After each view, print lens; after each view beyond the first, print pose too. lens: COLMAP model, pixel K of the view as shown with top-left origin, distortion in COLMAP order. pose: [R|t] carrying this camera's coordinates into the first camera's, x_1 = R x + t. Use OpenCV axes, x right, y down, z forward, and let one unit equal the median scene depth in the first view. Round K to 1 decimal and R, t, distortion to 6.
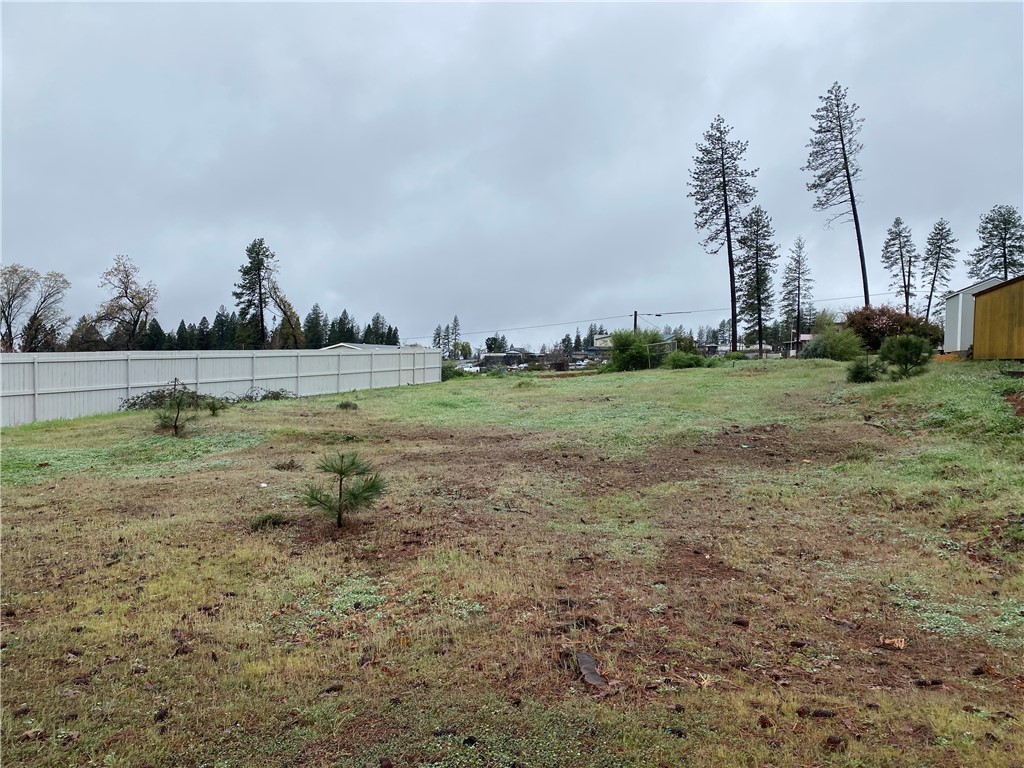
lens RADIAL K [[789.4, 0, 512.0], [0, 789.4, 384.0], [0, 0, 1]] dist [0.058306, -0.003753]
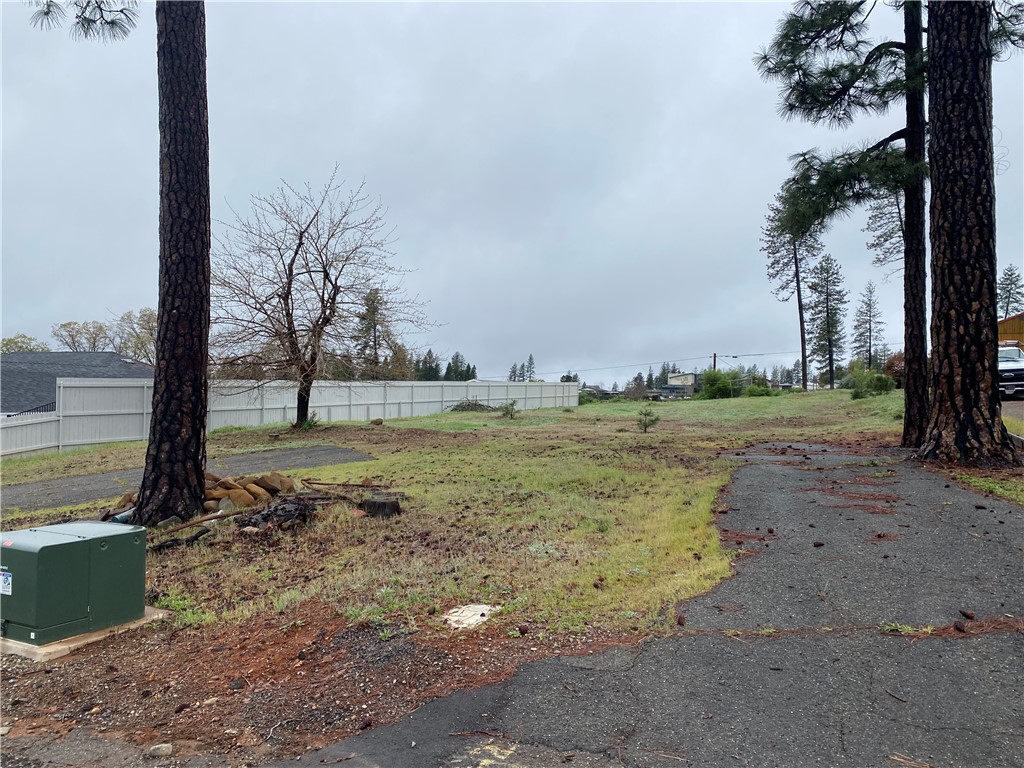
lens RADIAL K [[789.3, 0, 478.2], [0, 789.3, 390.6], [0, 0, 1]] dist [-0.008761, -0.004418]
pose [[0.991913, 0.008051, -0.126662, -0.022825], [-0.013071, 0.999159, -0.038857, 0.006804], [0.126243, 0.040199, 0.991185, -0.105562]]
